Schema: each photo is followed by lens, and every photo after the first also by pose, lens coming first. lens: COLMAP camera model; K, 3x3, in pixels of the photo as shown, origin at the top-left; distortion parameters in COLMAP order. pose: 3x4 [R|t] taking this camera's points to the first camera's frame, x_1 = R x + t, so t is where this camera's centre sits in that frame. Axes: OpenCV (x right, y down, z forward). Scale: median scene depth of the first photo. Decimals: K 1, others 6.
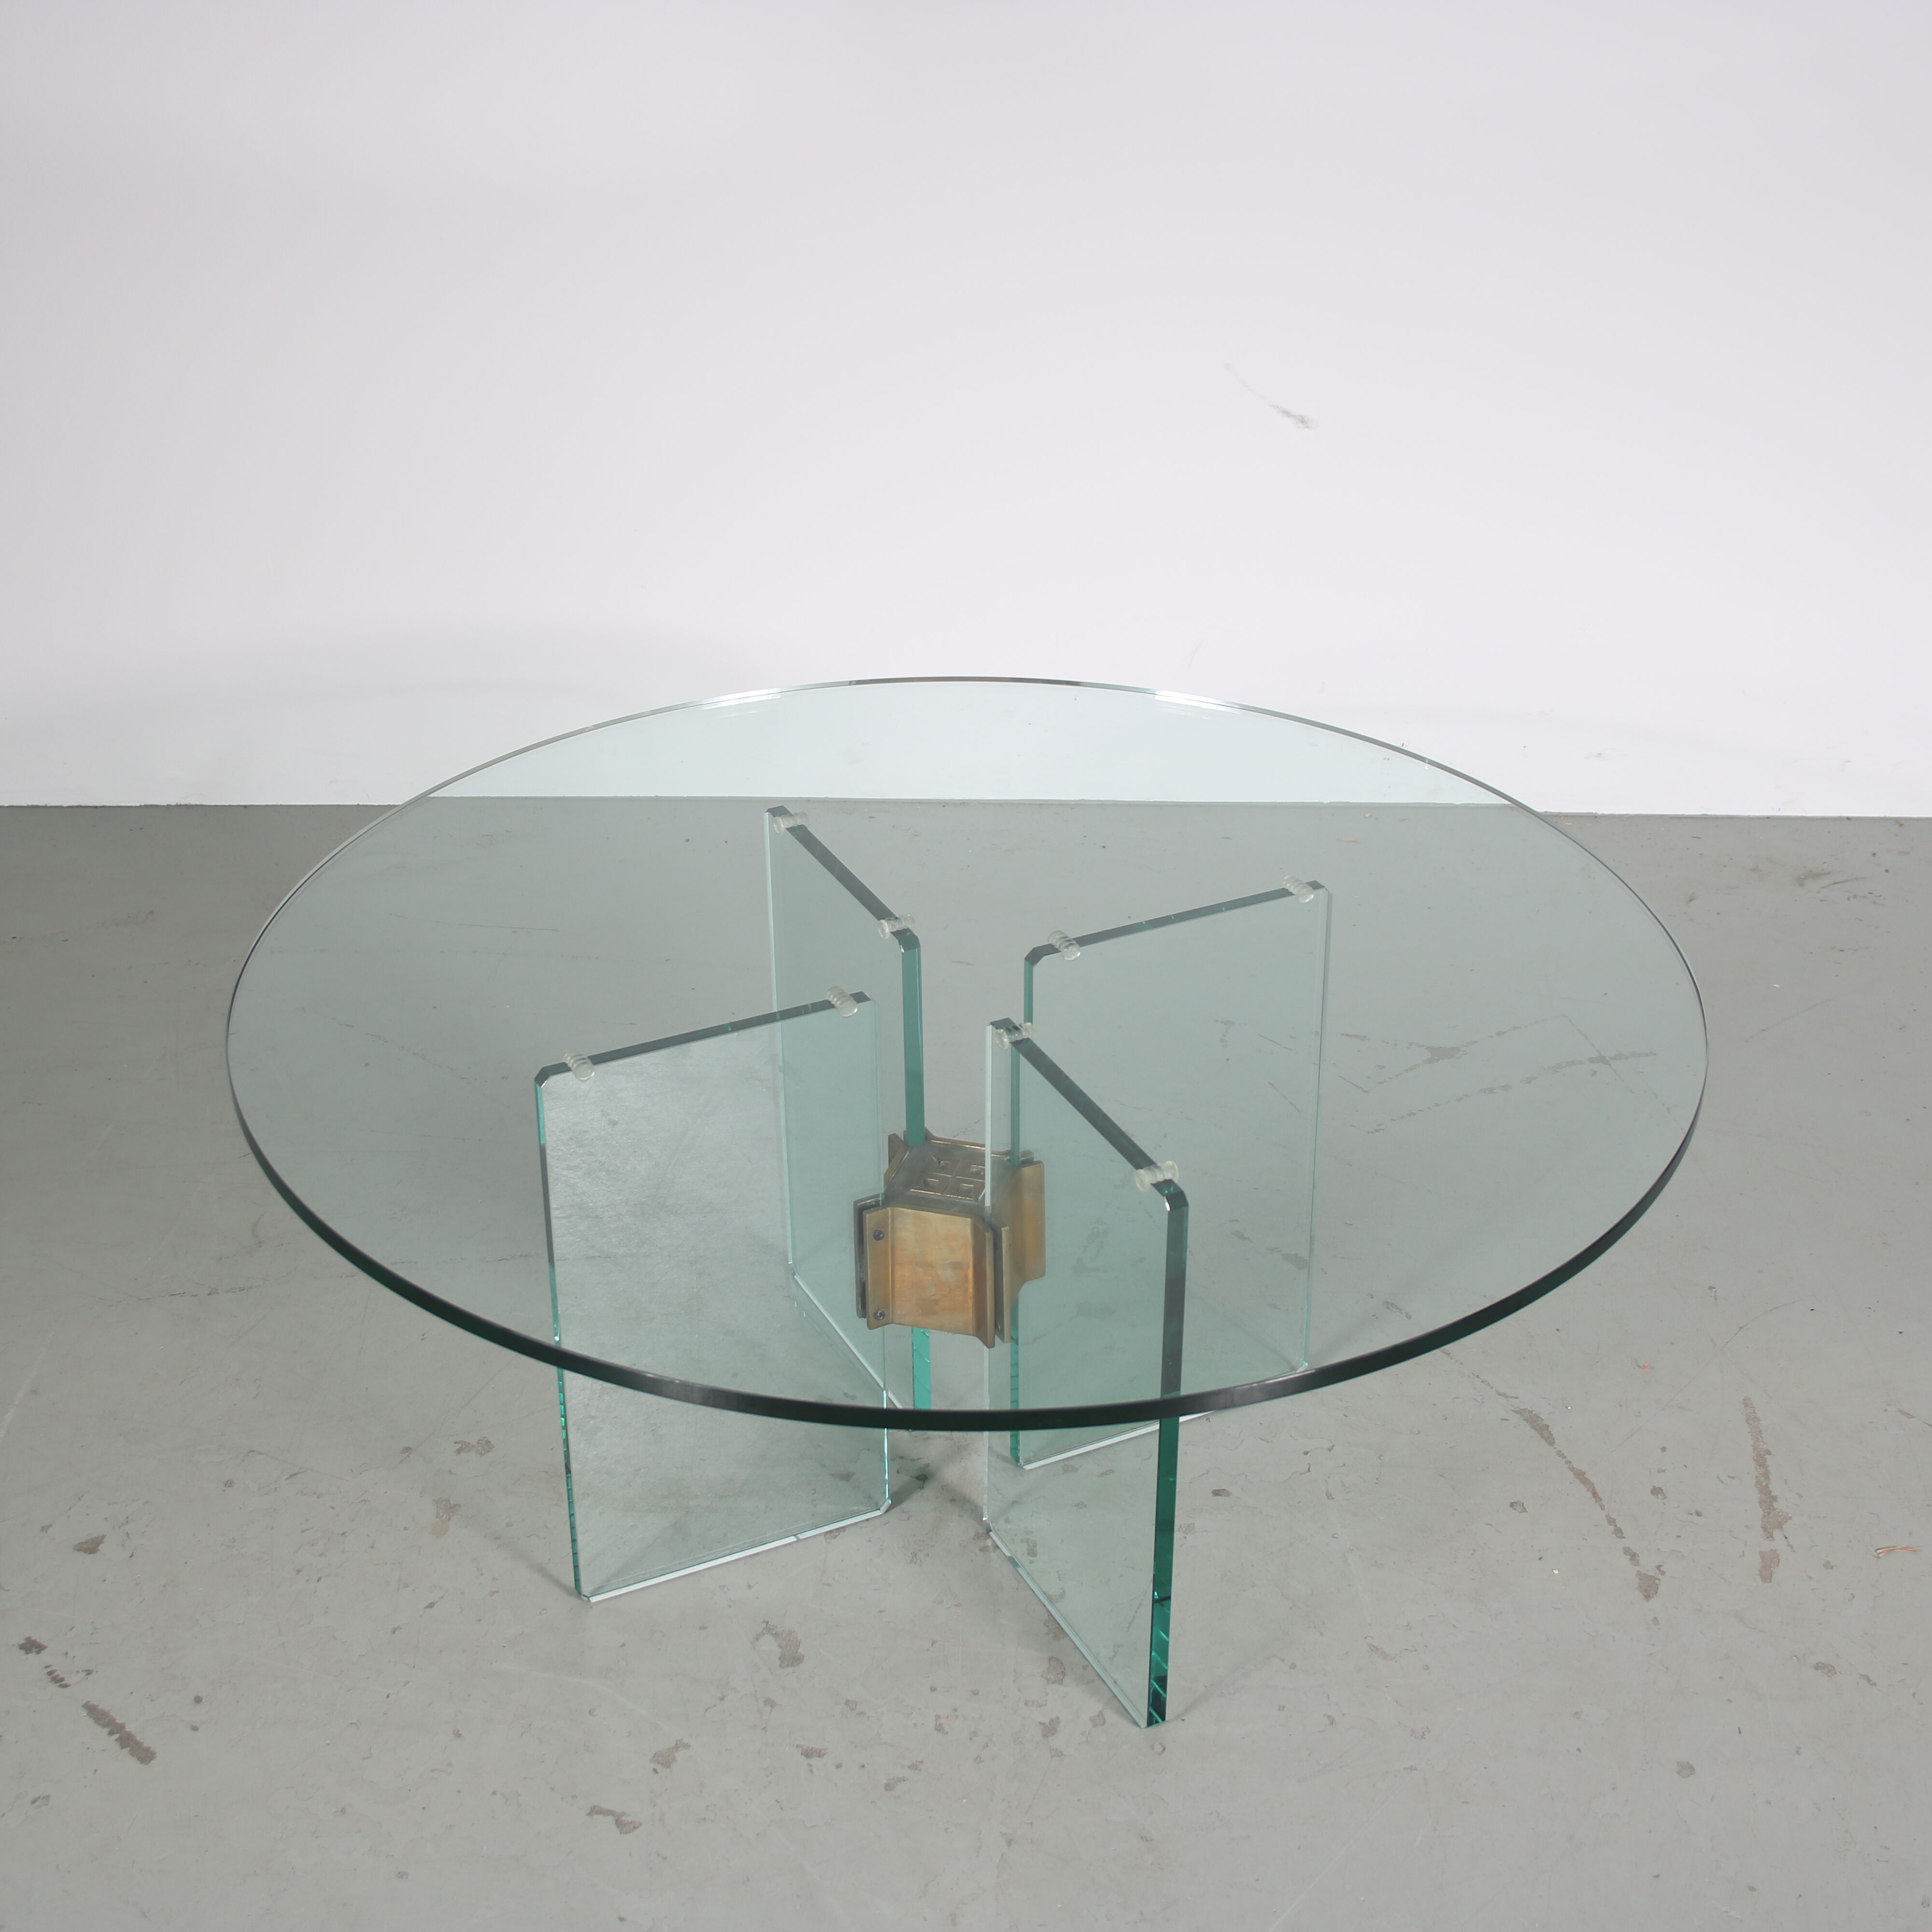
lens RADIAL K [[3284.4, 0, 962.9], [0, 3284.4, 956.3], [0, 0, 1]] dist [-0.069959, 0.000000]
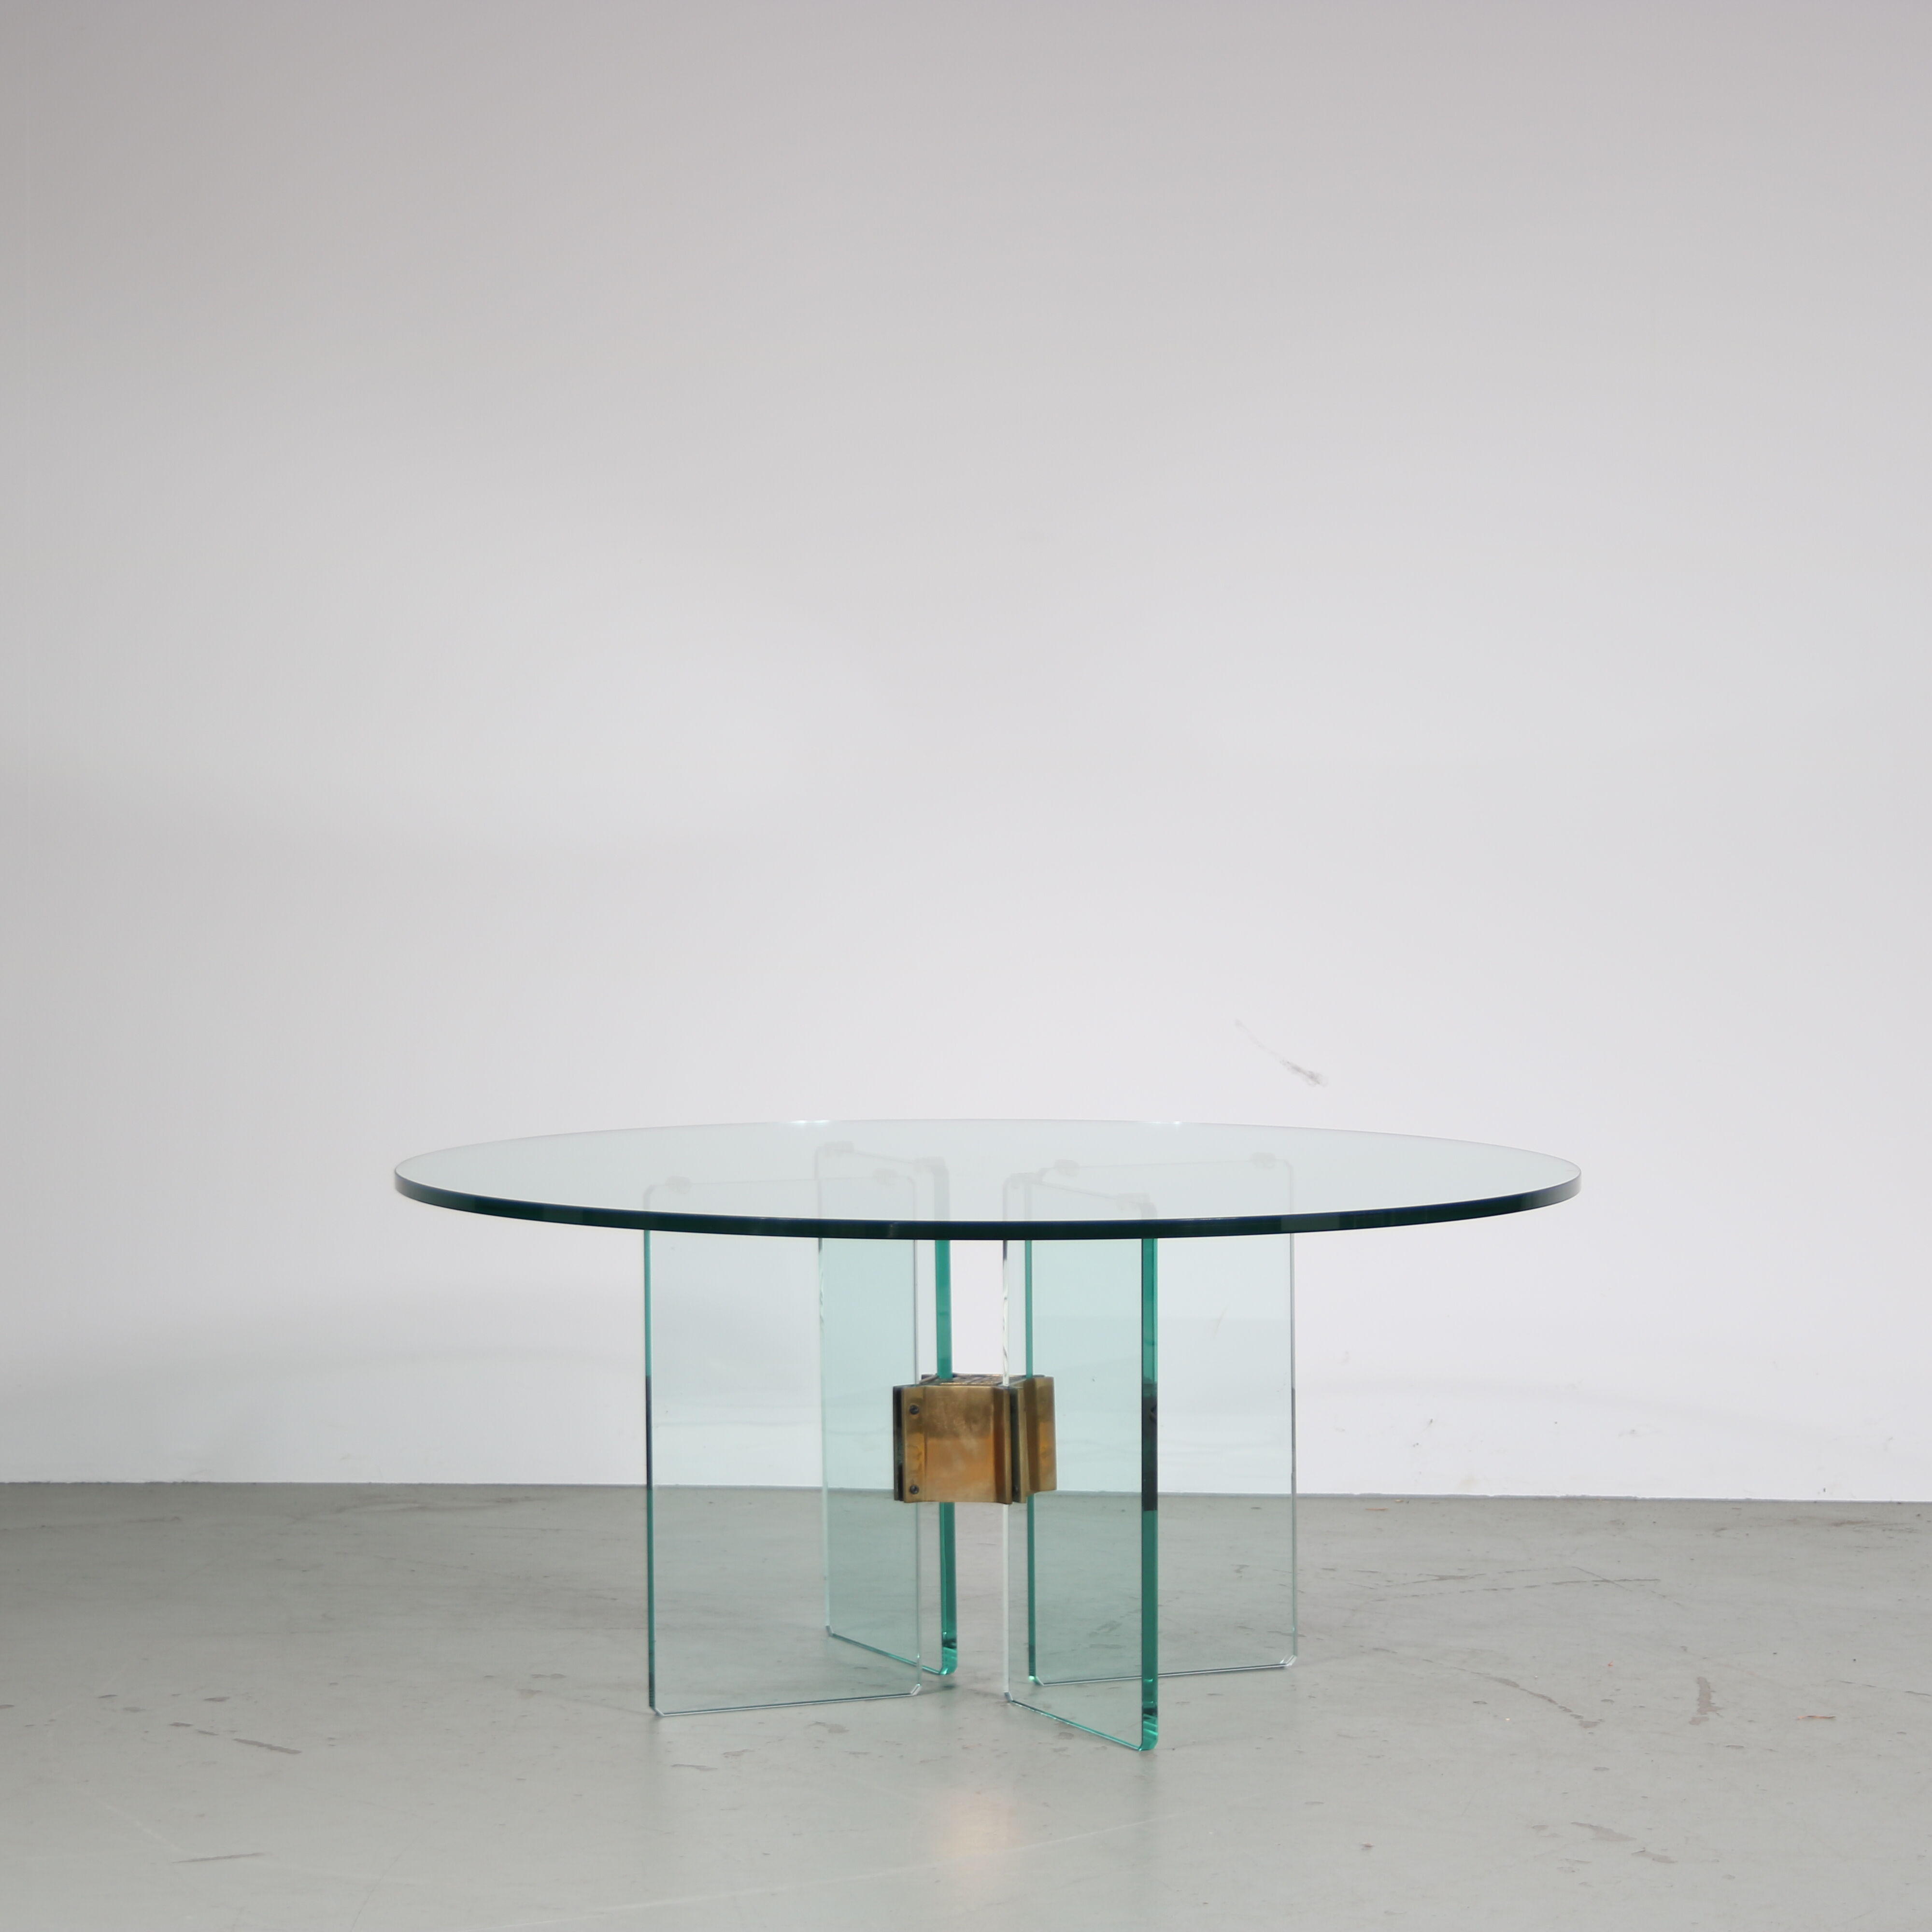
lens RADIAL K [[6134.5, 0, 974.7], [0, 6134.5, 954.9], [0, 0, 1]] dist [0.107879, 0.000000]
pose [[0.999992, -0.003401, -0.002237, 0.001815], [0.002092, 0.900730, -0.434374, 0.862469], [0.003492, 0.434366, 0.900730, -1.024116]]
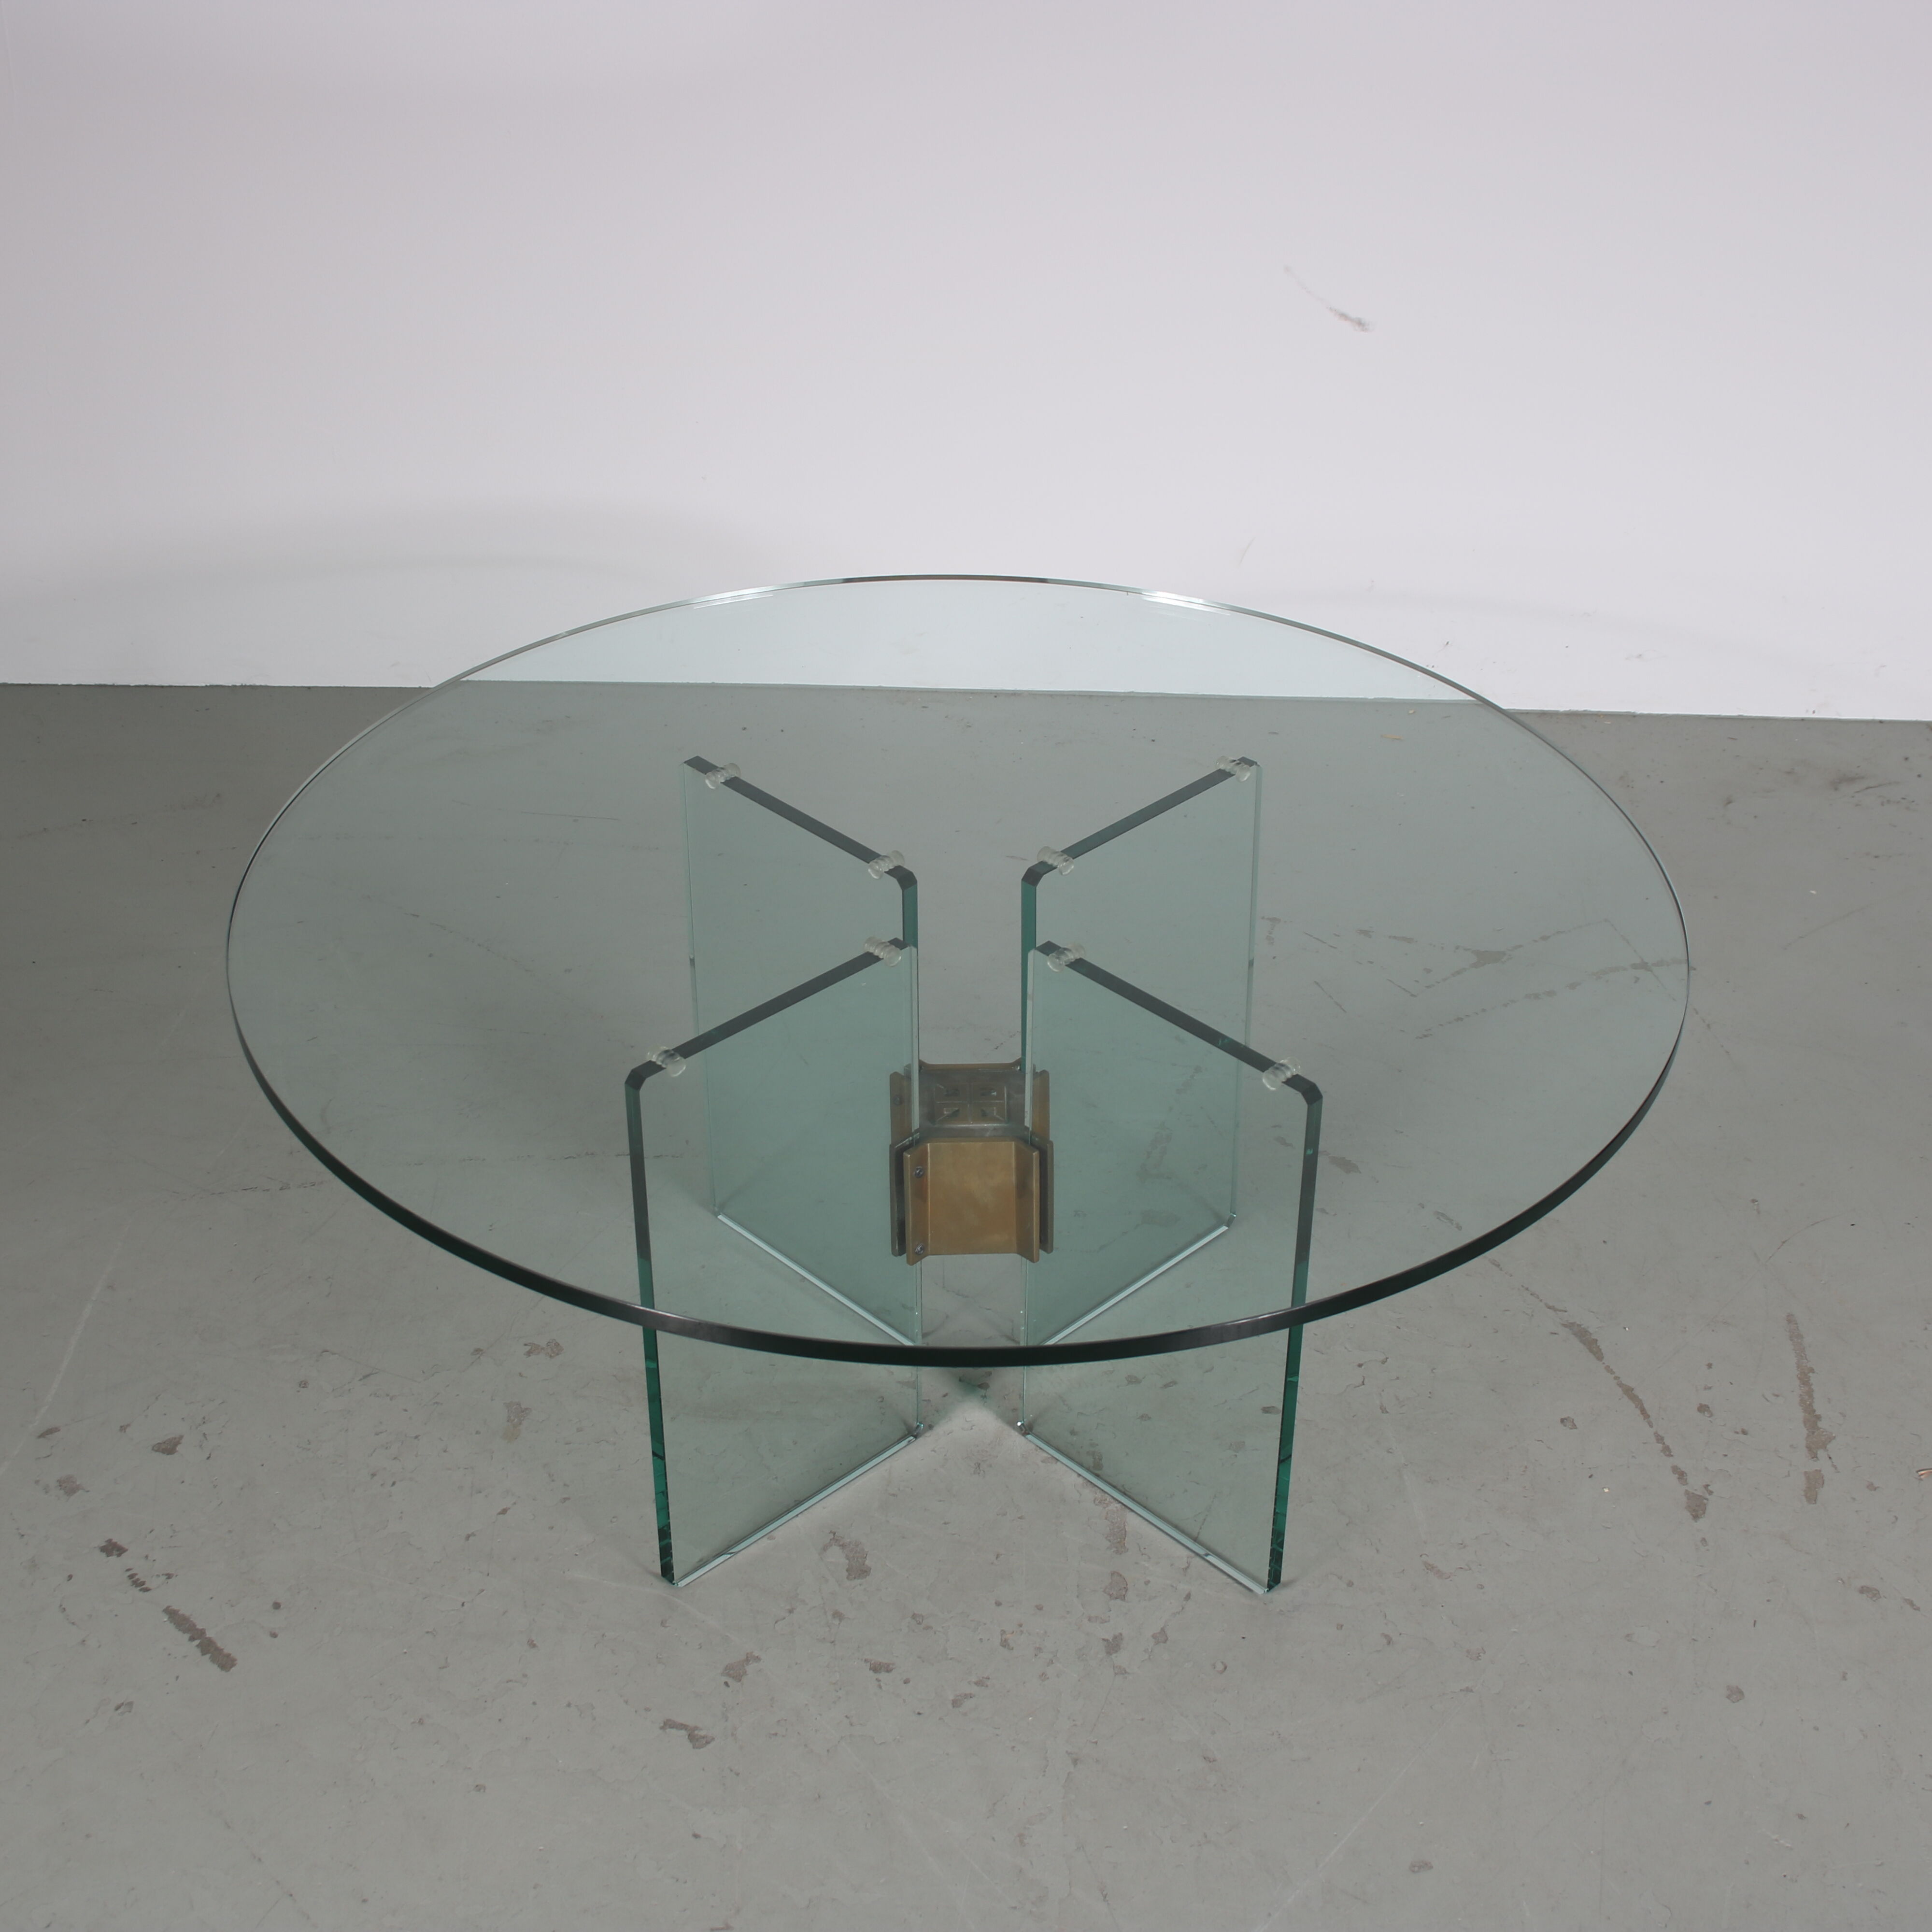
lens RADIAL K [[3115.1, 0, 964.5], [0, 3115.1, 969.6], [0, 0, 1]] dist [-0.081007, 0.000000]
pose [[0.999901, 0.013972, 0.001474, -0.022143], [-0.014038, 0.997860, 0.063861, -0.032210], [-0.000579, -0.063876, 0.997958, 0.044984]]
